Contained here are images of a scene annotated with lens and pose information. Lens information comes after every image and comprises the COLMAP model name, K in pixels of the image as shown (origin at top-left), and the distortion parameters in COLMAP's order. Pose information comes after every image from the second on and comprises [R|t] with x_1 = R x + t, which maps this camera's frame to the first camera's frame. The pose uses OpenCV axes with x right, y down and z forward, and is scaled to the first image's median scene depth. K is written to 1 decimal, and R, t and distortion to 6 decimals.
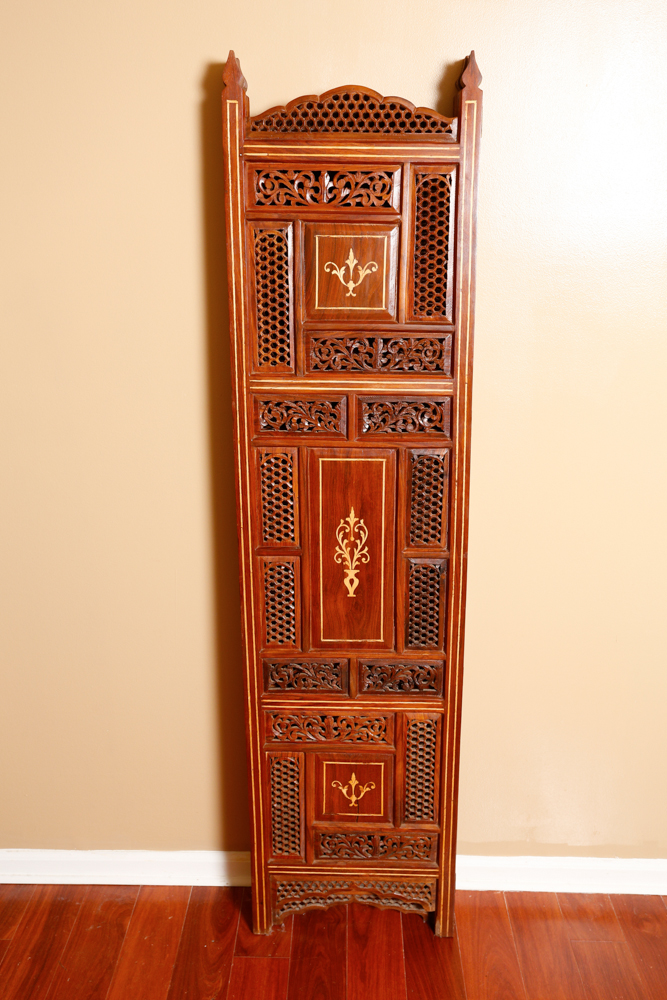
lens RADIAL K [[905.8, 0, 334.2], [0, 905.8, 494.3], [0, 0, 1]] dist [-0.012807, 0.050915]
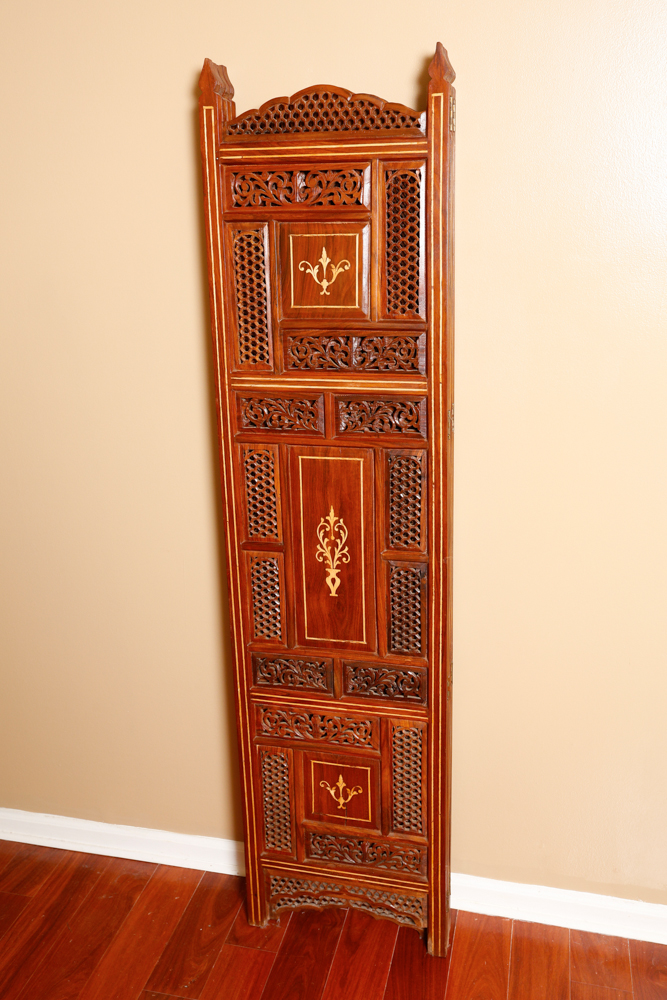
lens RADIAL K [[905.8, 0, 332.4], [0, 905.8, 496.0], [0, 0, 1]] dist [-0.012807, 0.050915]
pose [[0.974794, 0.039739, -0.219538, 0.228257], [-0.042809, 0.999041, -0.009244, 0.011954], [0.218960, 0.018409, 0.975560, 0.023452]]
